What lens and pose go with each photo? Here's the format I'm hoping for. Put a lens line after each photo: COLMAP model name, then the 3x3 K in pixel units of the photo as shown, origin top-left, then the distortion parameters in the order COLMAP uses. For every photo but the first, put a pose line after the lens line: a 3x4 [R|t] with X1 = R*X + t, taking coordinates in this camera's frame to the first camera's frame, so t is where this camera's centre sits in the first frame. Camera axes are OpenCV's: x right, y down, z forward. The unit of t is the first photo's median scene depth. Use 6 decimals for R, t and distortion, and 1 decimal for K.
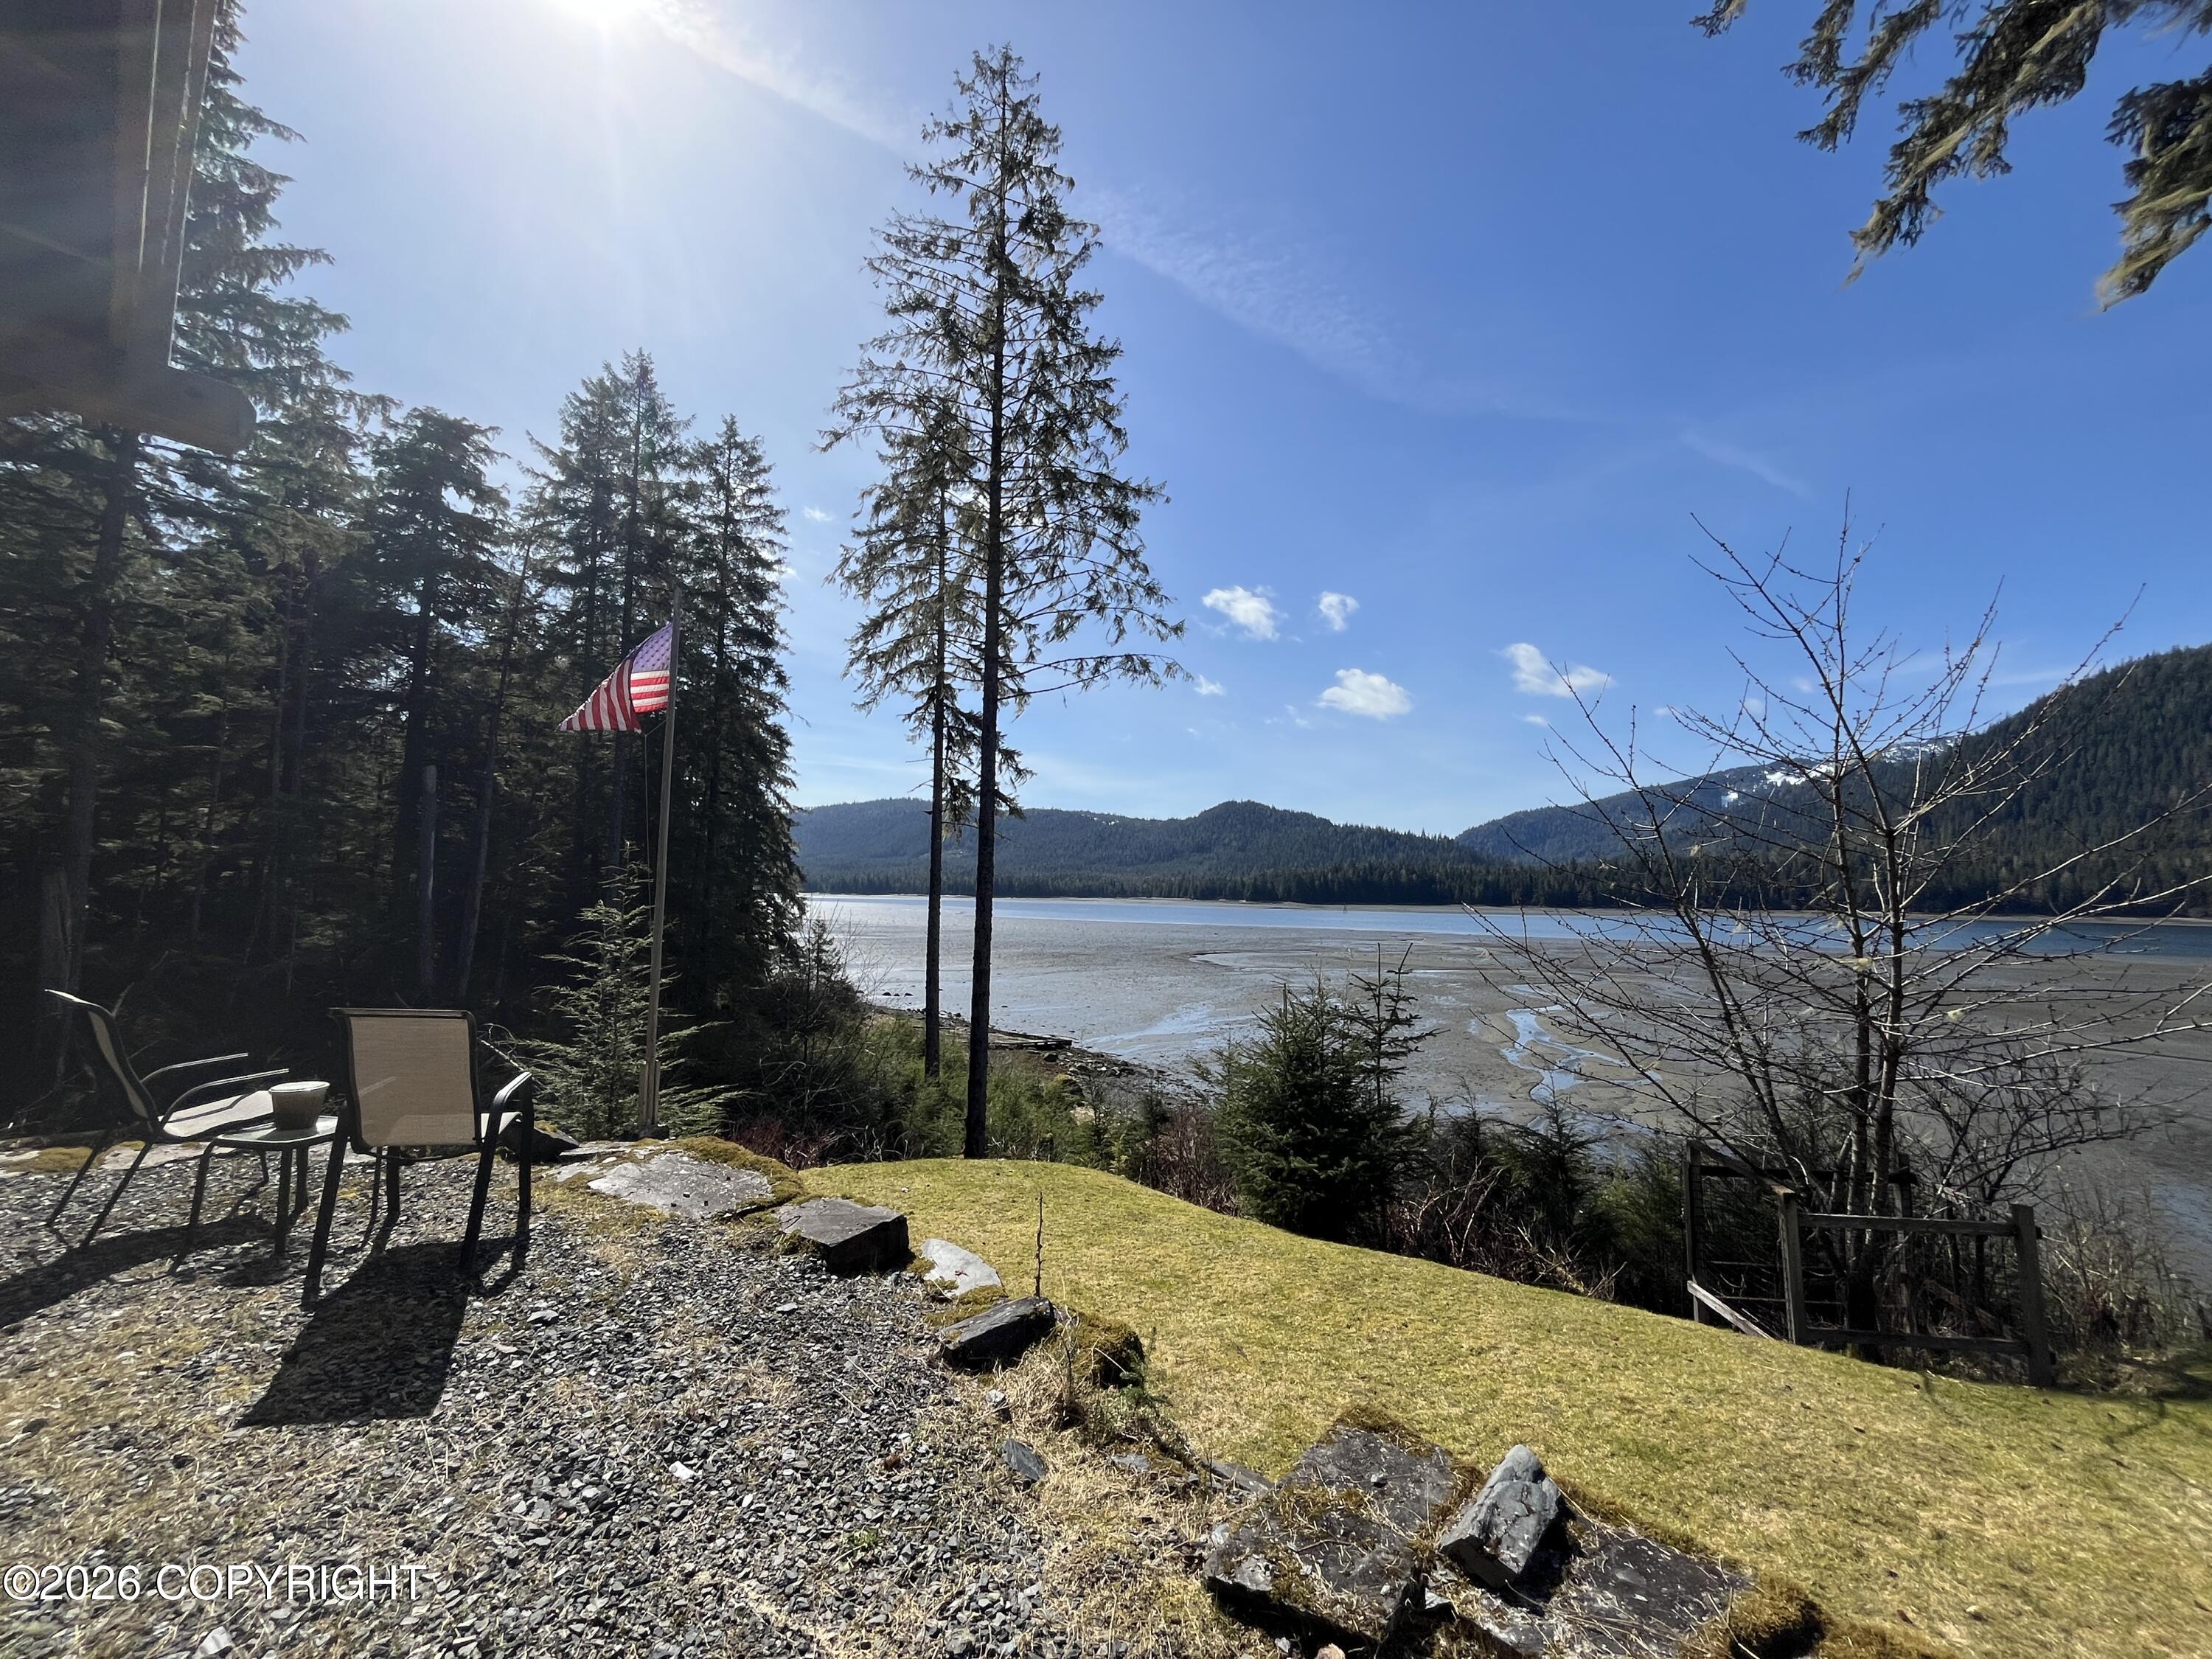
lens RADIAL K [[902.2, 0, 1107.1], [0, 902.2, 829.3], [0, 0, 1]] dist [-0.001657, -0.000502]
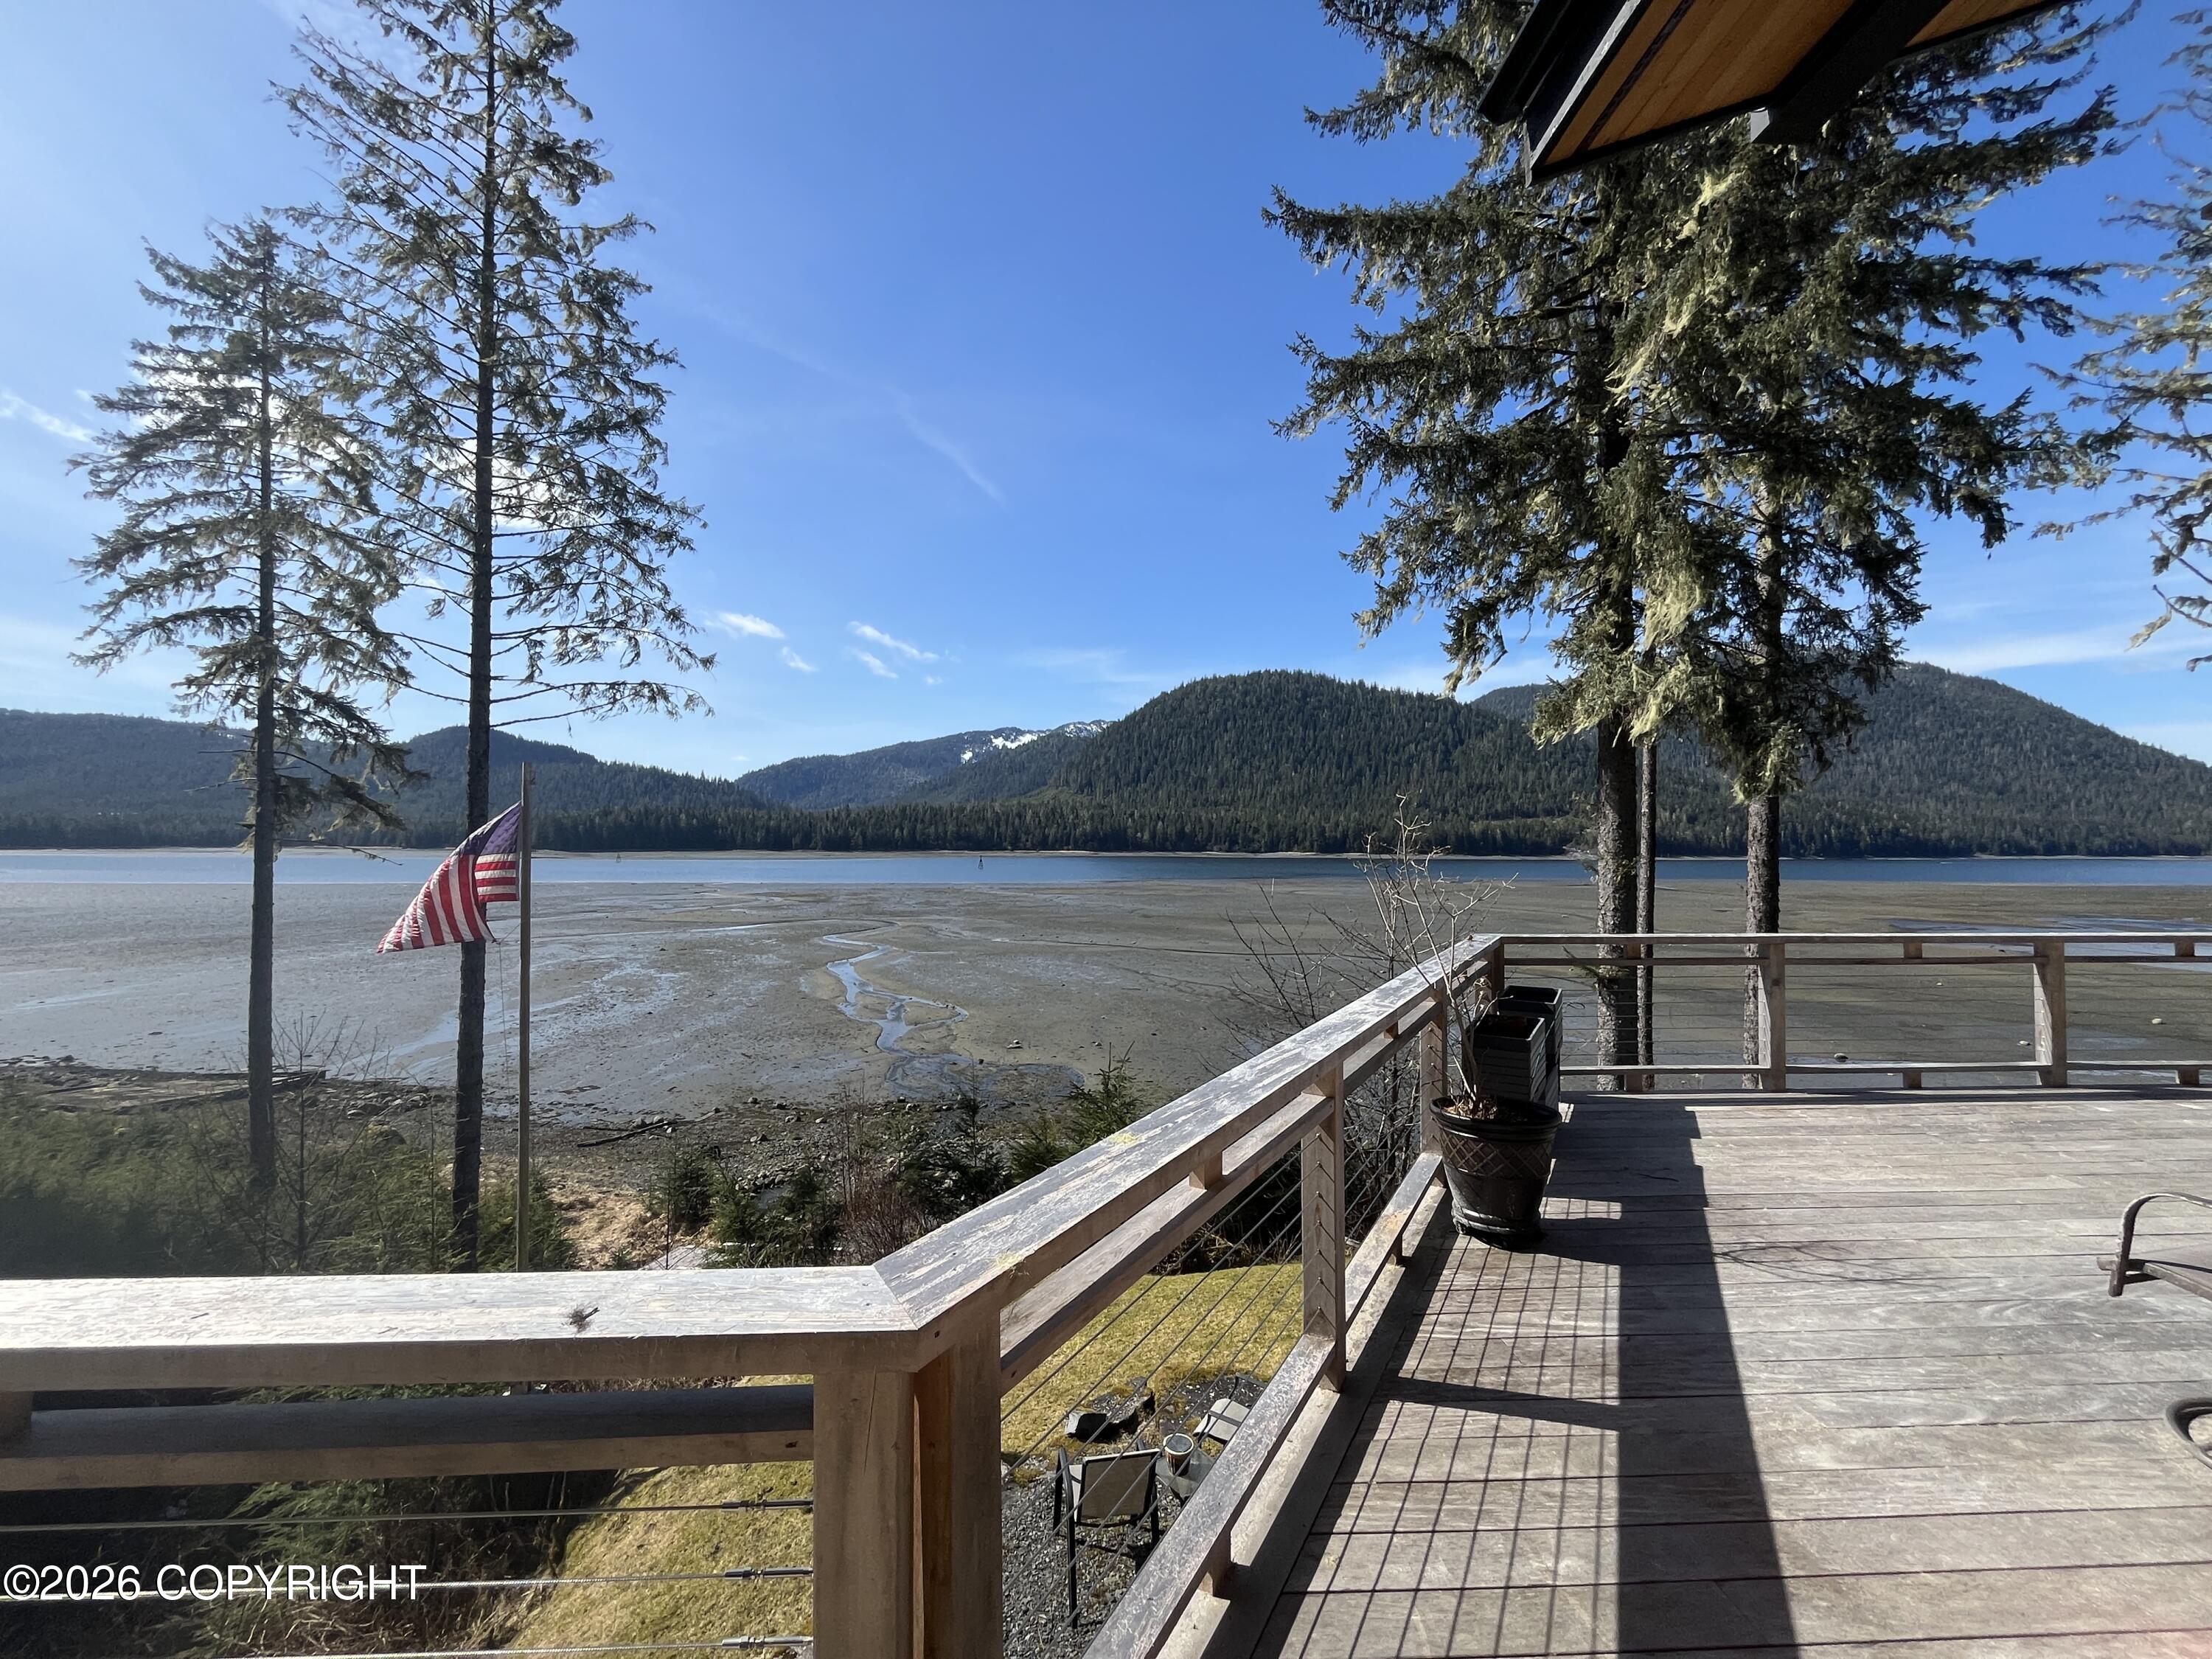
lens RADIAL K [[902.2, 0, 1107.1], [0, 902.2, 829.3], [0, 0, 1]] dist [-0.001657, -0.000502]
pose [[0.723179, -0.000642, 0.690660, -0.265023], [-0.043083, 0.998010, 0.046040, -0.105833], [-0.689315, -0.063050, 0.721713, 0.009337]]
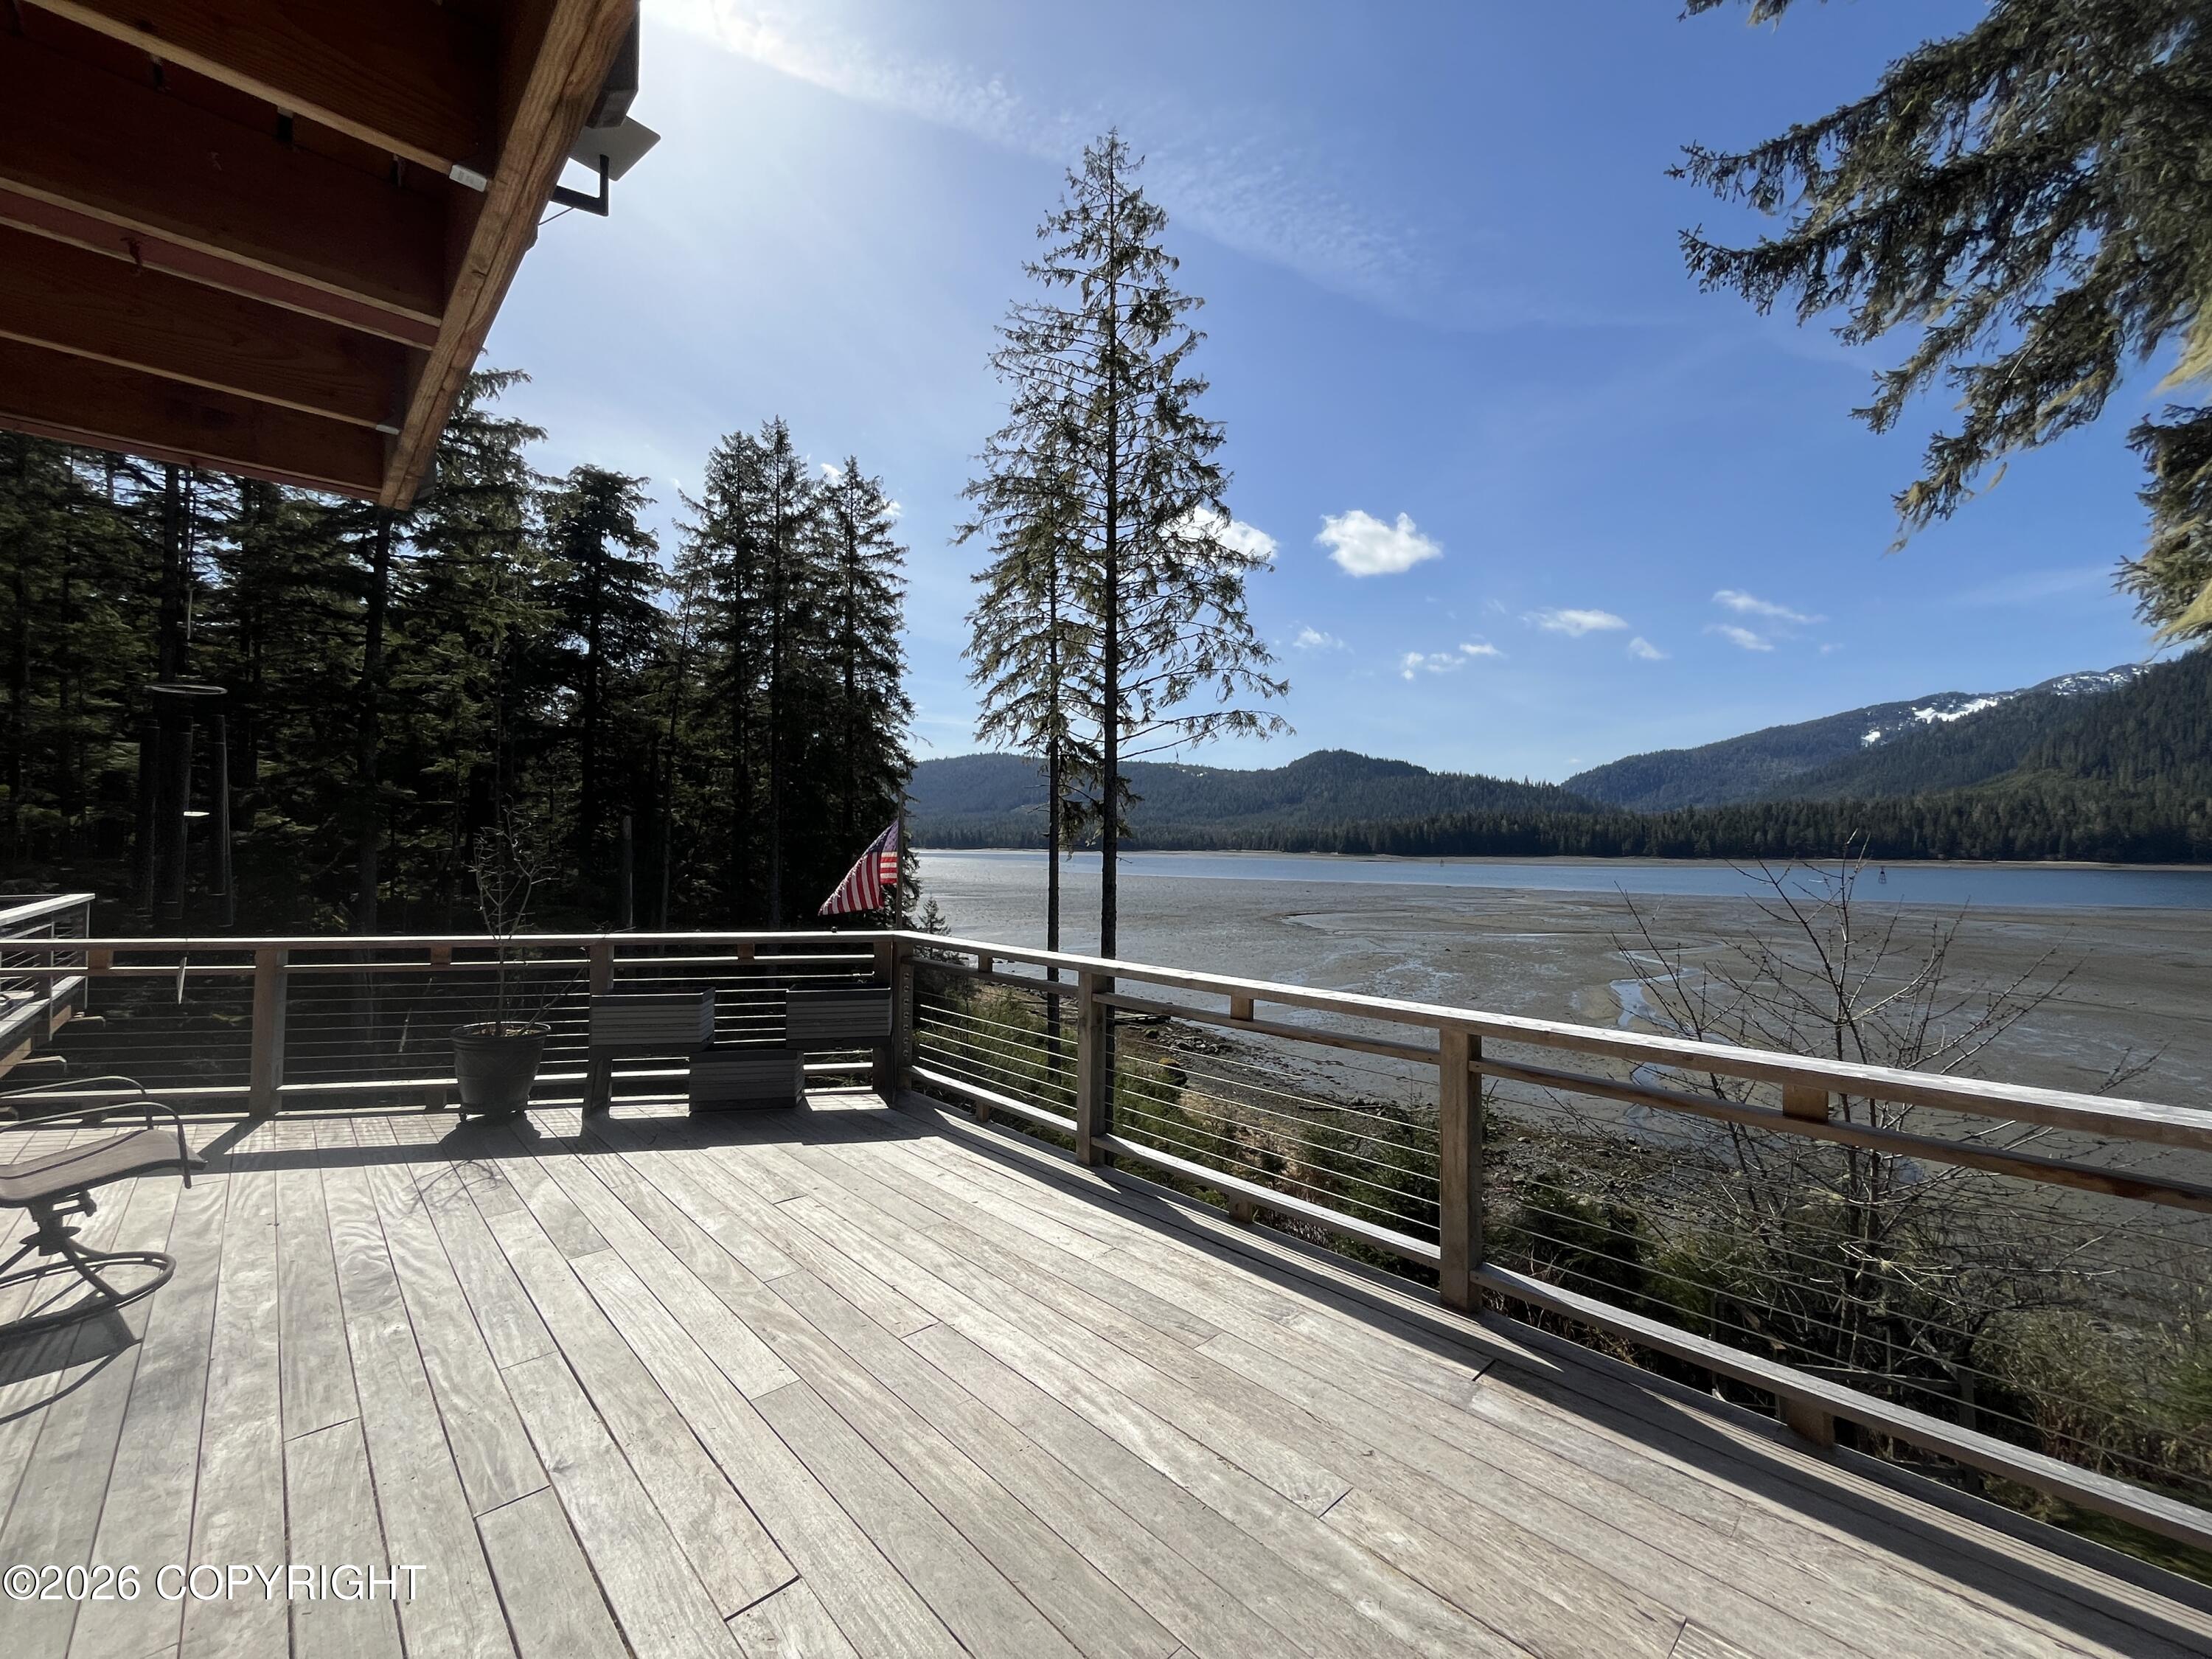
lens RADIAL K [[900.8, 0, 1106.0], [0, 900.8, 829.5], [0, 0, 1]] dist [-0.002248, -0.000199]
pose [[0.994992, -0.010044, -0.099447, -0.024166], [0.015361, 0.998485, 0.052842, -0.109566], [0.098766, -0.054105, 0.993639, -0.091490]]
